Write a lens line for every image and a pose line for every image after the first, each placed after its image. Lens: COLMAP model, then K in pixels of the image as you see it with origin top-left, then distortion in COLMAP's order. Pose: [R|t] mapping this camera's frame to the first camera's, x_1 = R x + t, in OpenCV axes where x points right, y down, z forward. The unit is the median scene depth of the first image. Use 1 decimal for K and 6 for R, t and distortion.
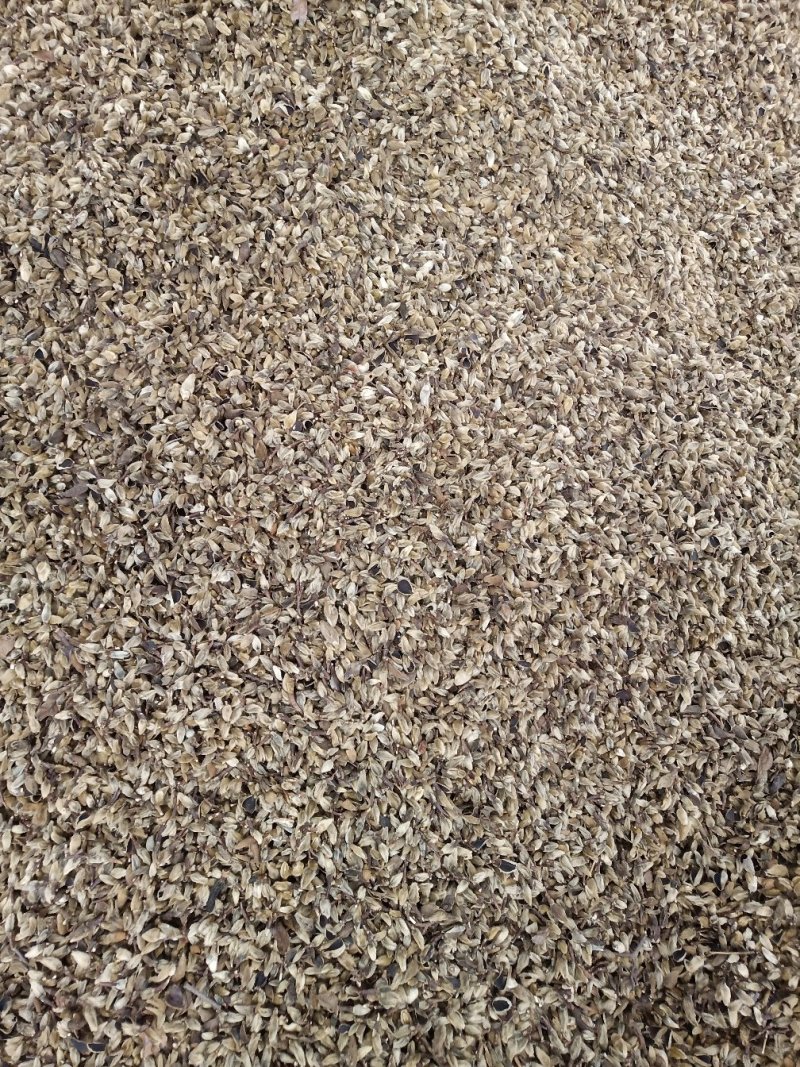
lens RADIAL K [[803.4, 0, 400.0], [0, 803.4, 533.5], [0, 0, 1]] dist [-0.021347, 0.036195]
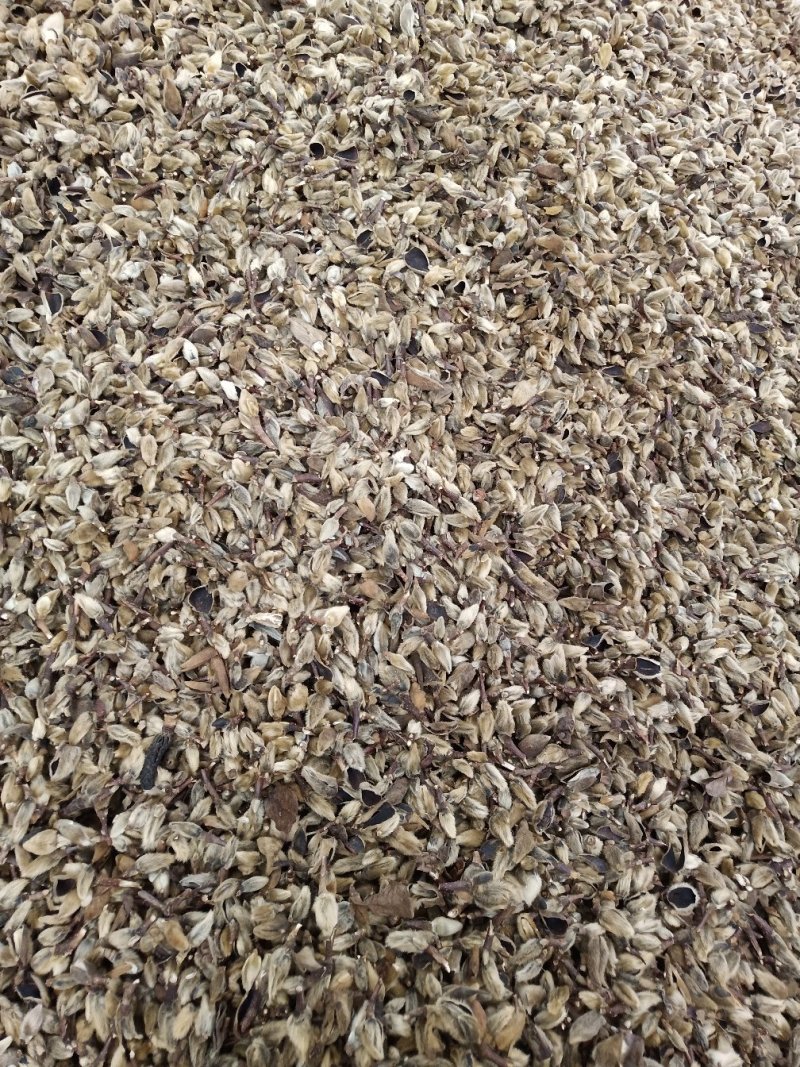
lens RADIAL K [[803.4, 0, 400.0], [0, 803.4, 533.5], [0, 0, 1]] dist [-0.021347, 0.036195]
pose [[0.991385, -0.122678, 0.045896, -0.065791], [0.127066, 0.985812, -0.109679, 0.365036], [-0.031790, 0.114566, 0.992907, 0.406681]]
